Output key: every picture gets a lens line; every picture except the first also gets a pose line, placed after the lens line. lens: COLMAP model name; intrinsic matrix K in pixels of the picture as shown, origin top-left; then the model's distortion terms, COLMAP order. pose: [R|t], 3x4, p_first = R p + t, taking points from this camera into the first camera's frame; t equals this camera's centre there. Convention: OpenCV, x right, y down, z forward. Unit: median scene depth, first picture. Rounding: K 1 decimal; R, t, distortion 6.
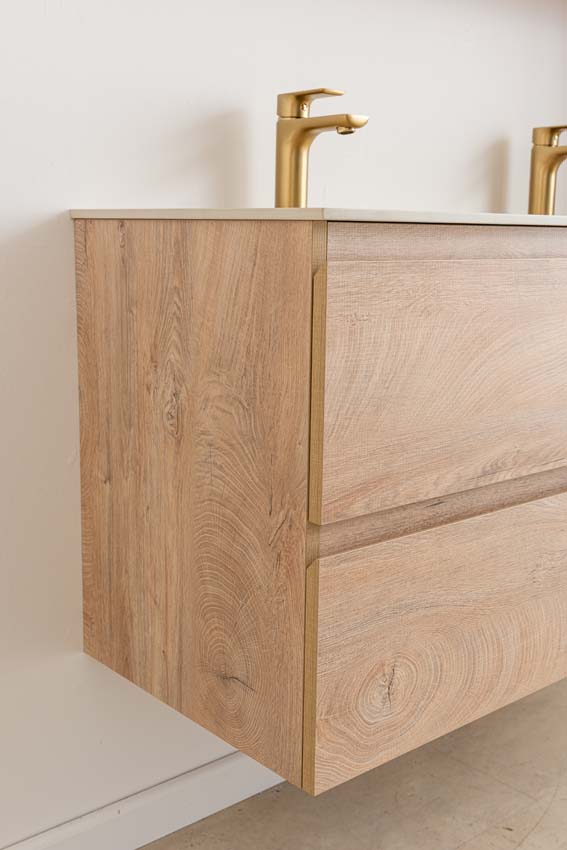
lens RADIAL K [[998.6, 0, 283.5], [0, 998.6, 425.0], [0, 0, 1]] dist [0.025092, 0.014858]
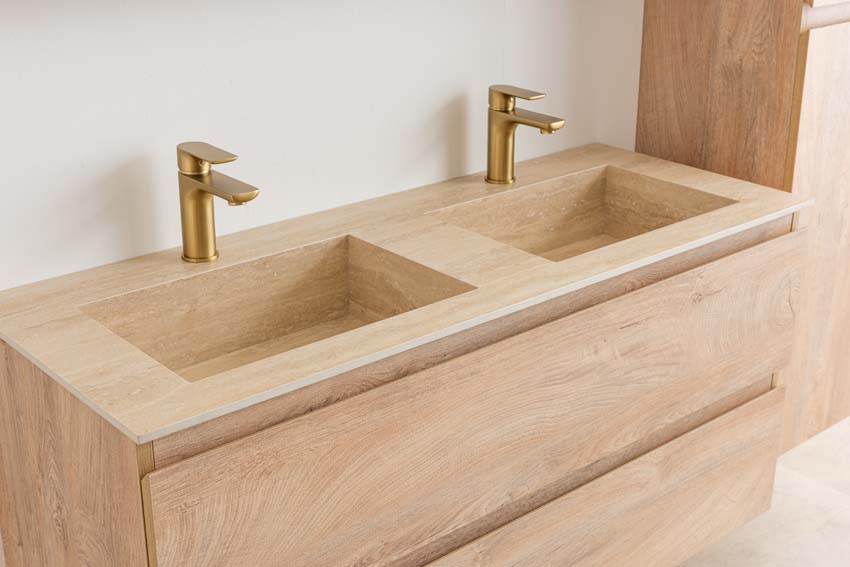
lens RADIAL K [[1181.9, 0, 425.0], [0, 1181.9, 283.5], [0, 0, 1]] dist [0.007681, 0.007127]
pose [[0.999936, -0.011275, 0.000218, 0.289393], [0.011036, 0.982381, 0.186563, -0.503528], [-0.002317, -0.186548, 0.982443, -0.208411]]
